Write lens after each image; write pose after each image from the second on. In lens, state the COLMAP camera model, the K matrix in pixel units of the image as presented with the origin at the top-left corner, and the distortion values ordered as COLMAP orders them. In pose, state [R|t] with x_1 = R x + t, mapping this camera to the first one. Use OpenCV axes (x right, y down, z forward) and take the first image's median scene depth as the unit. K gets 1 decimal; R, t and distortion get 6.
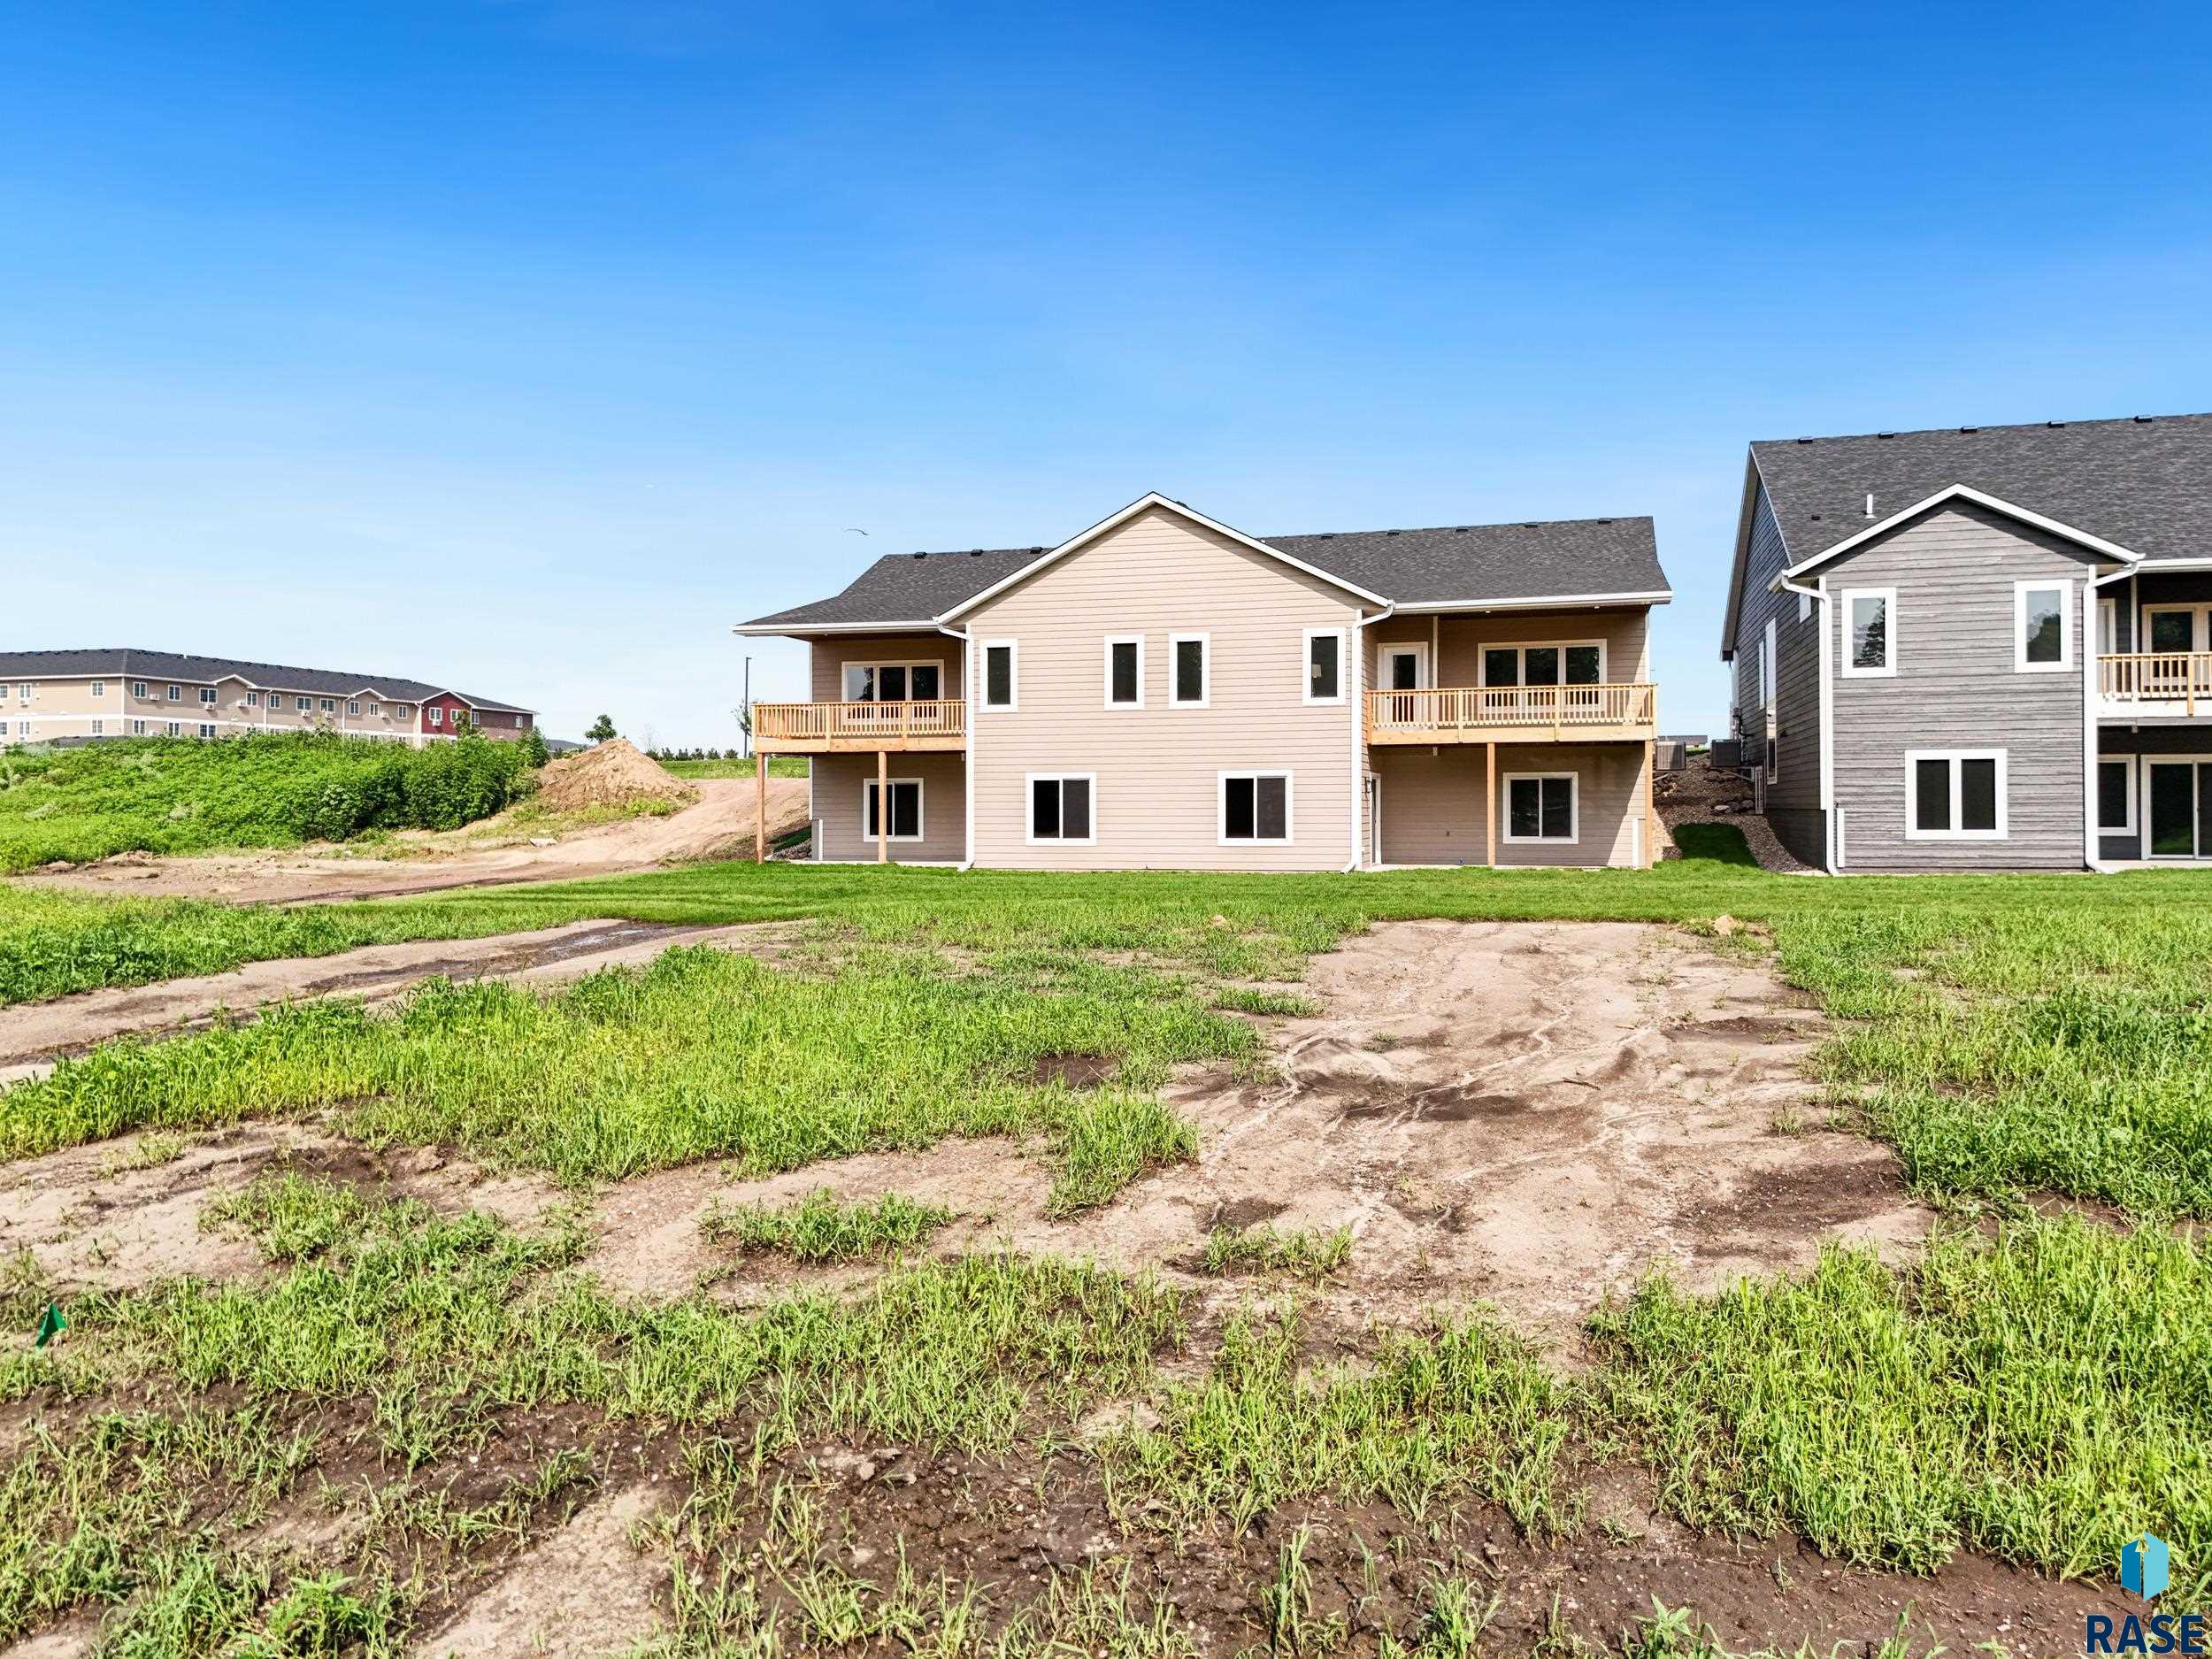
lens RADIAL K [[1609.5, 0, 1106.0], [0, 1609.5, 829.5], [0, 0, 1]] dist [0.030372, -0.003525]
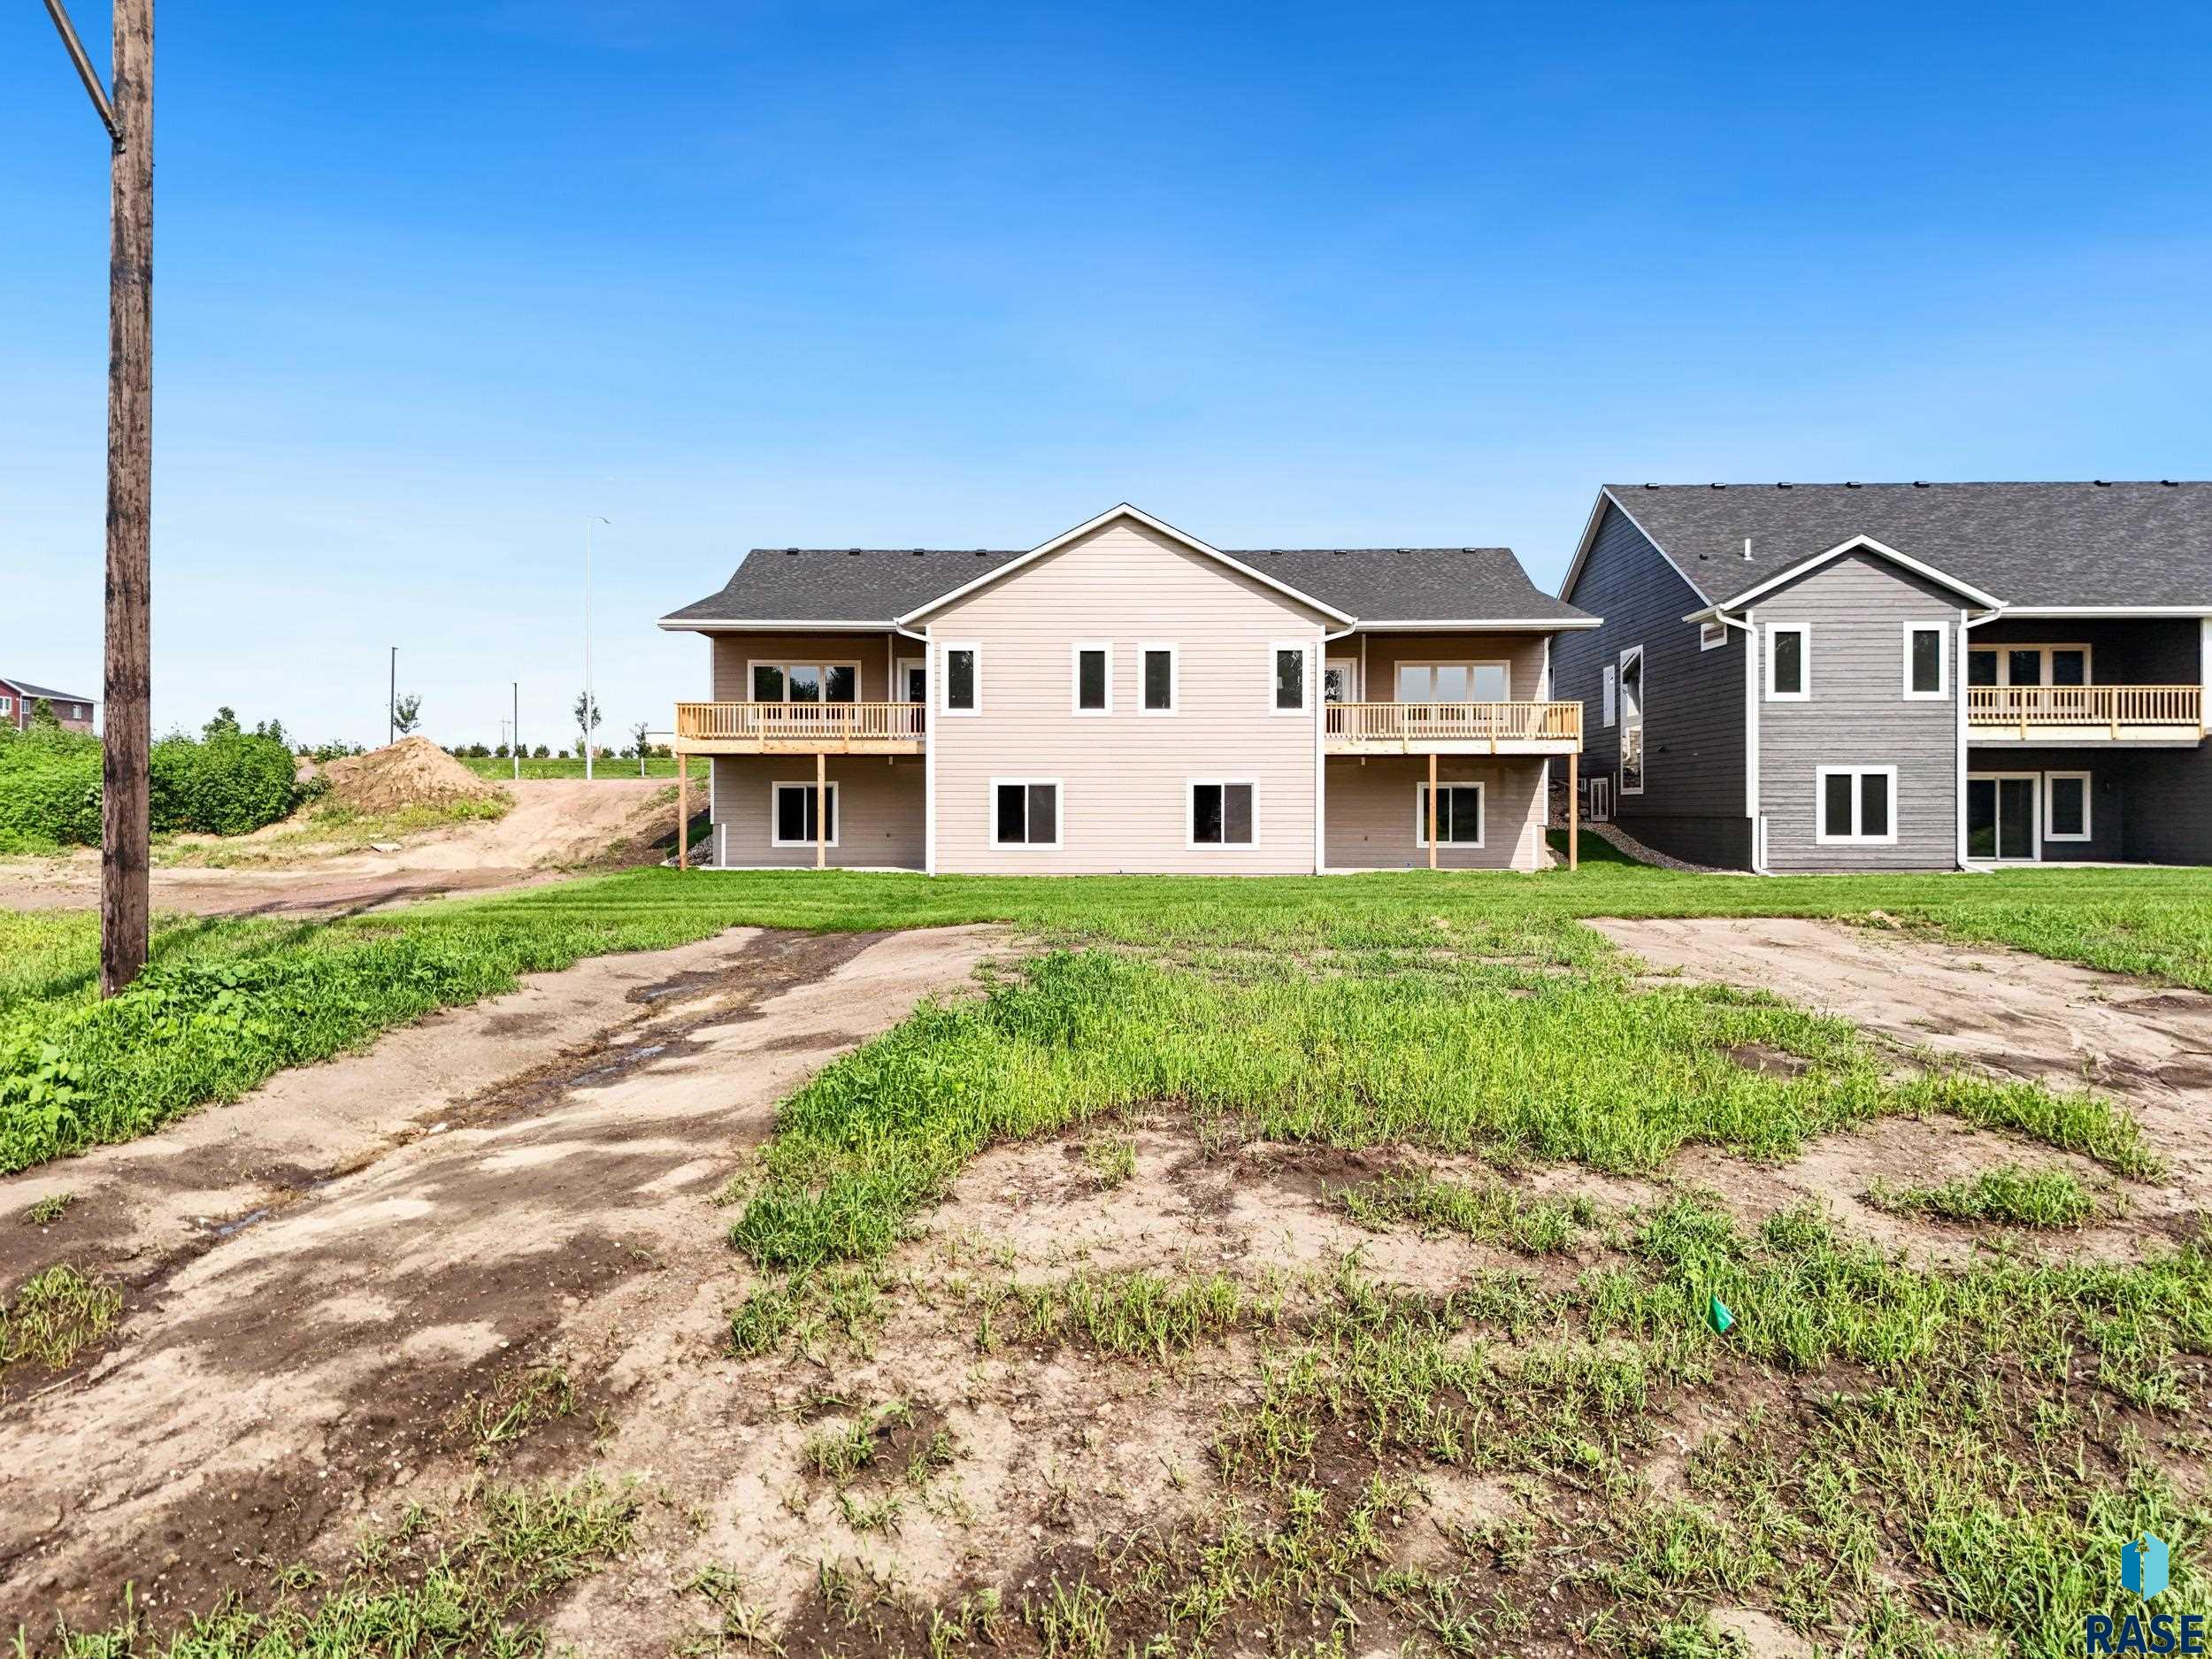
lens RADIAL K [[1607.7, 0, 1106.0], [0, 1607.7, 829.5], [0, 0, 1]] dist [0.054519, -0.002591]
pose [[0.967234, 0.002271, 0.253875, -0.234048], [-0.001144, 0.999989, -0.004585, 0.001527], [-0.253883, 0.004144, 0.967226, 0.017732]]
